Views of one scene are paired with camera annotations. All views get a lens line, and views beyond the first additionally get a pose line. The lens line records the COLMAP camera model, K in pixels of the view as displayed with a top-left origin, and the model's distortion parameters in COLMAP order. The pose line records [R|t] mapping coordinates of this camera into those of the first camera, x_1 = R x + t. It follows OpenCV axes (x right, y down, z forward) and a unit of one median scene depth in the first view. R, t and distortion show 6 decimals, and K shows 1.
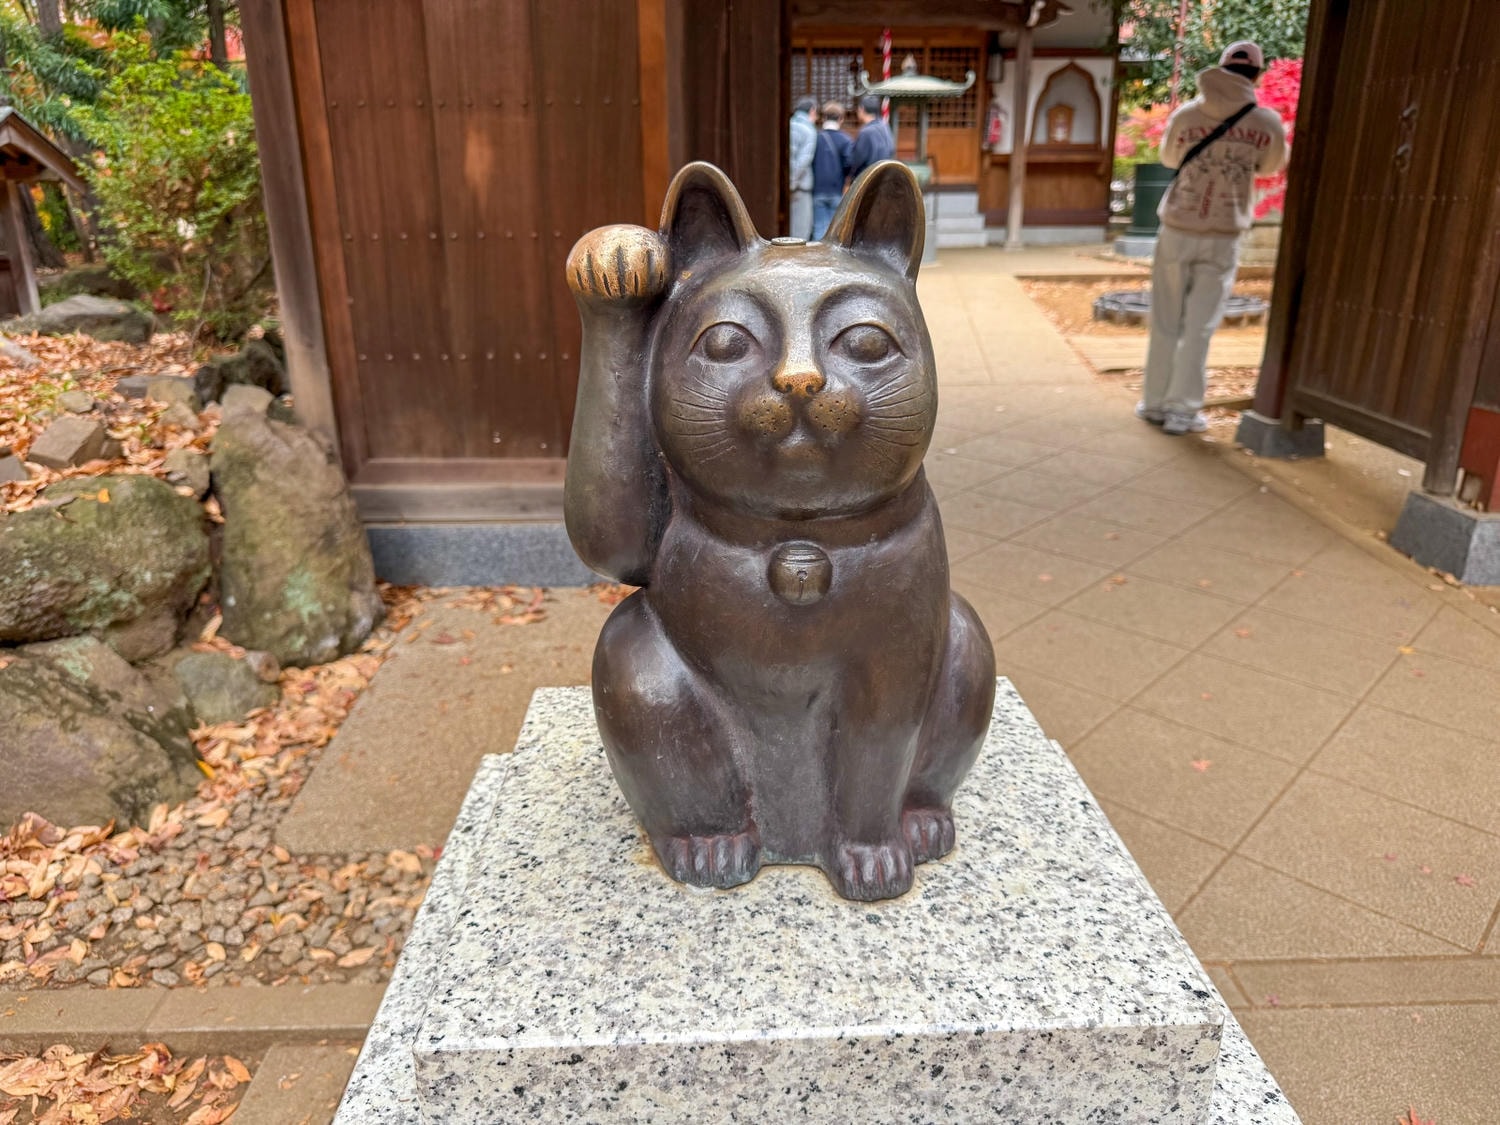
lens RADIAL K [[1078.4, 0, 750.0], [0, 1078.4, 562.5], [0, 0, 1]] dist [0.029503, -0.052699]
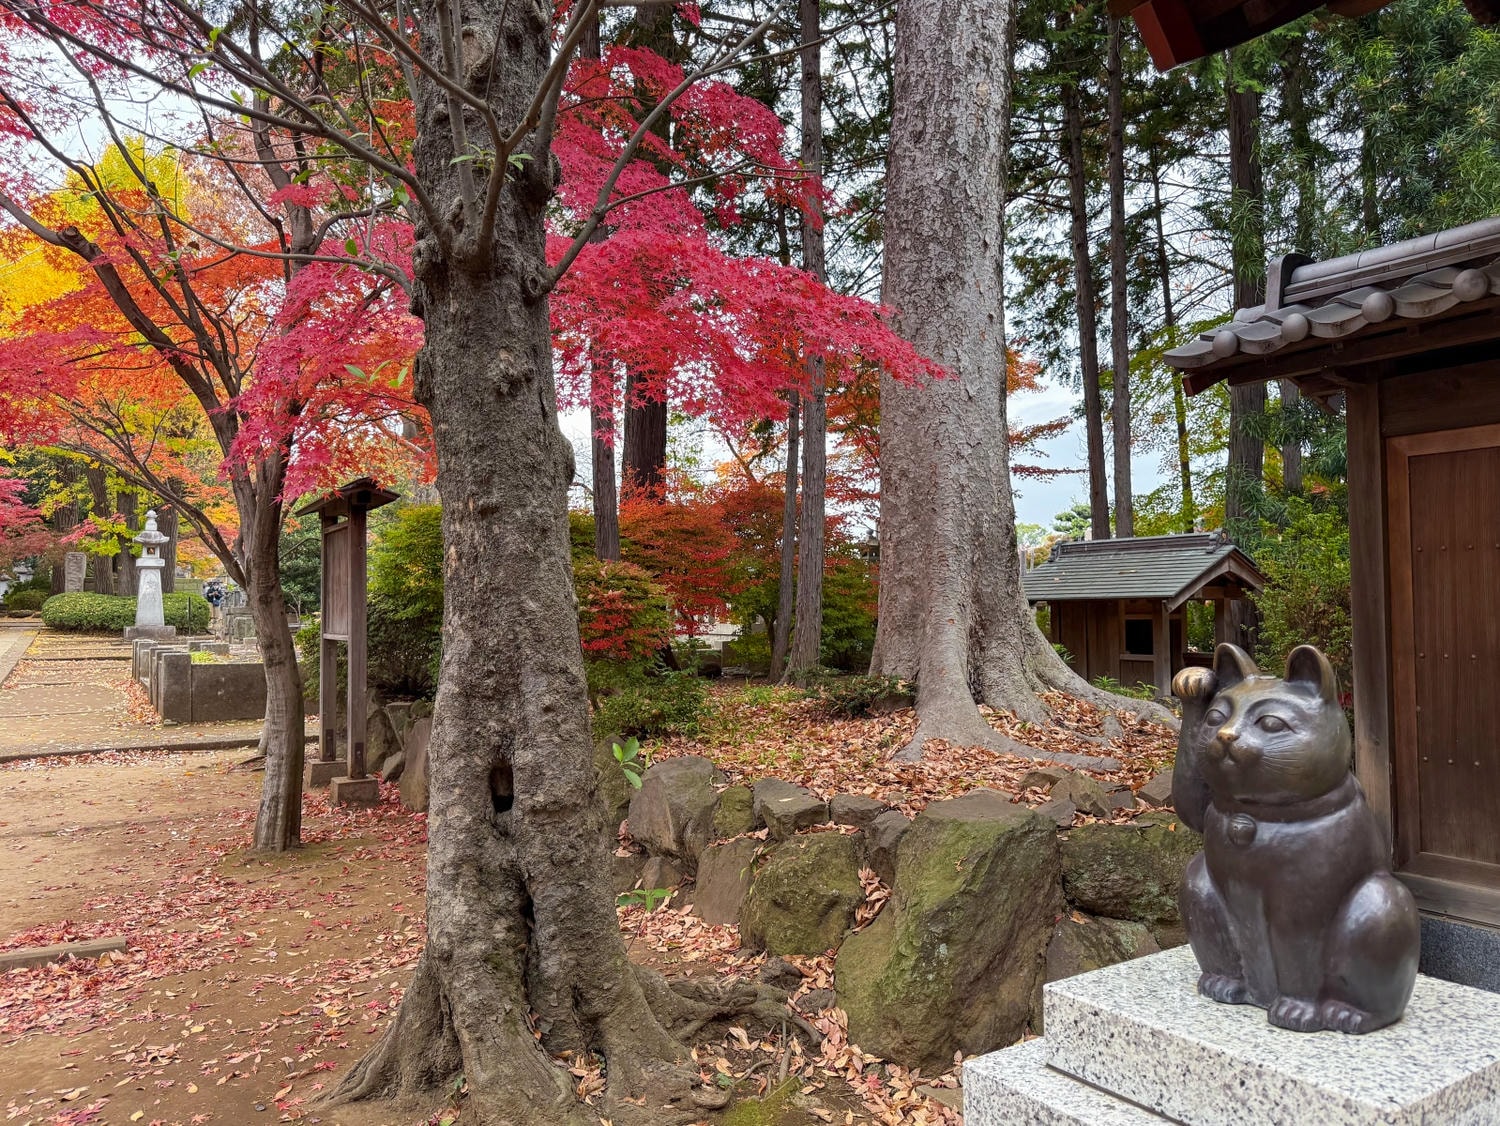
lens RADIAL K [[1078.4, 0, 750.0], [0, 1078.4, 563.0], [0, 0, 1]] dist [0.029503, -0.052699]
pose [[0.519770, -0.034514, -0.853609, 0.251684], [-0.271544, 0.940692, -0.203380, 0.038727], [0.810002, 0.337503, 0.479571, -0.177520]]
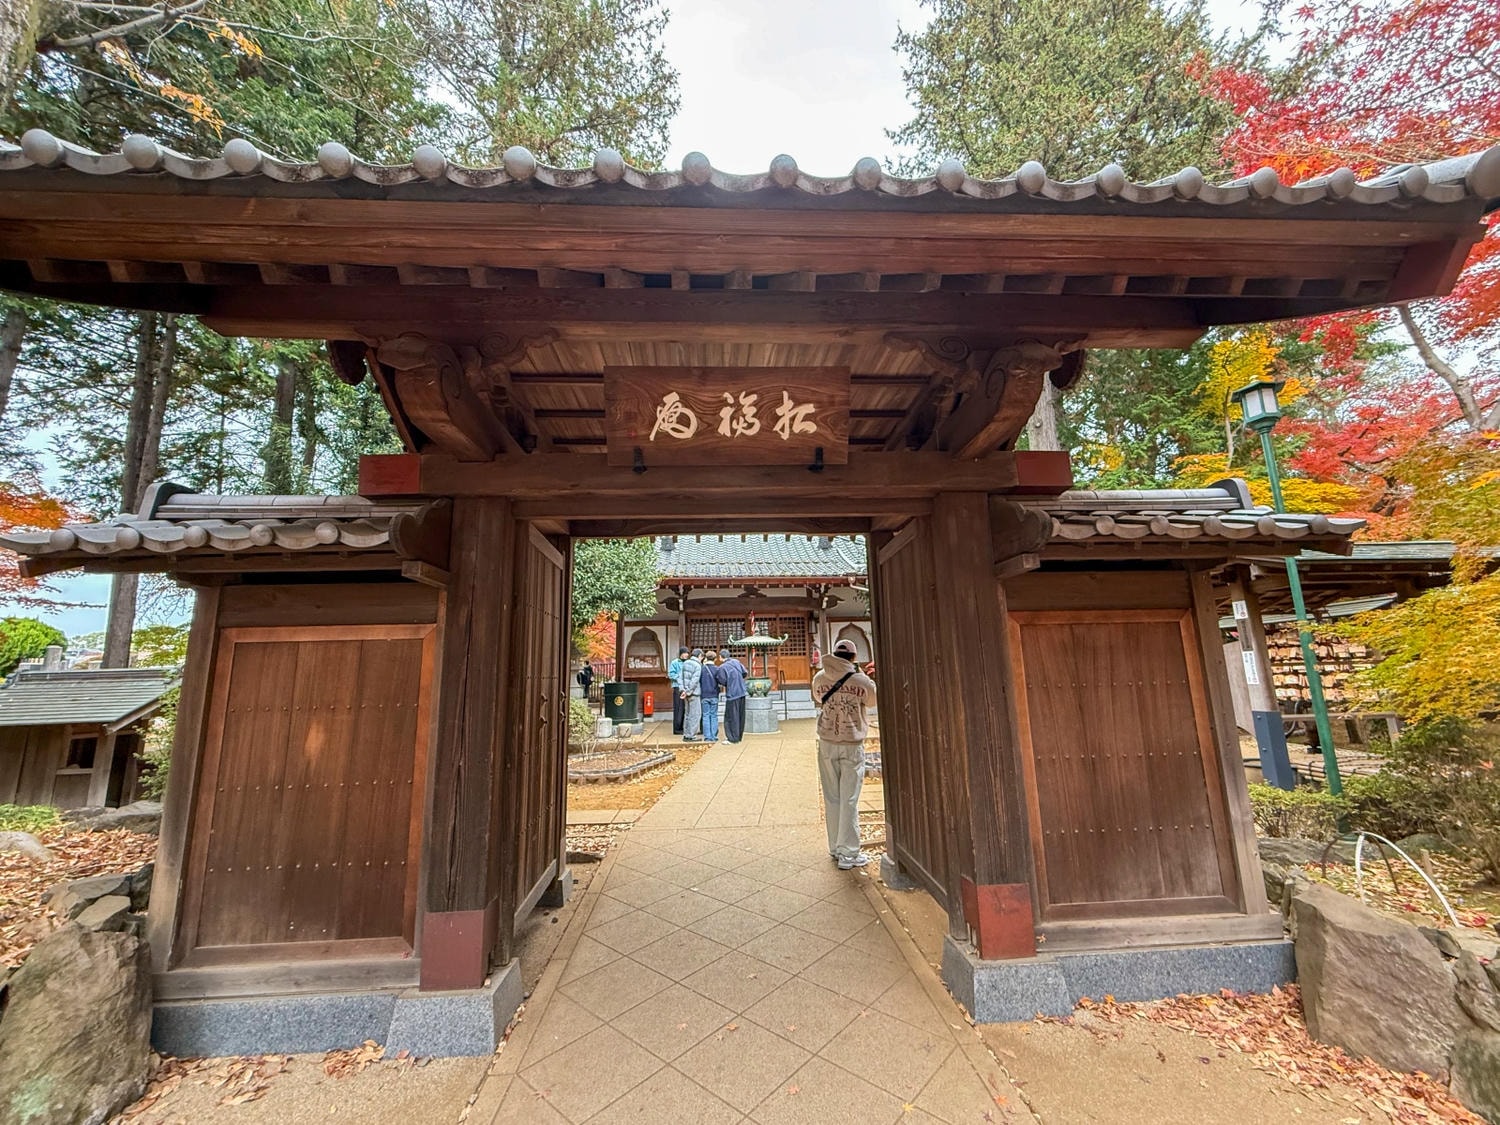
lens RADIAL K [[604.5, 0, 725.6], [0, 604.5, 569.7], [0, 0, 1]] dist [0.000768, 0.000277]
pose [[0.999314, -0.014472, 0.034096, 0.348556], [0.029463, 0.868435, -0.494926, -0.119940], [-0.022447, 0.495591, 0.868266, 0.048532]]
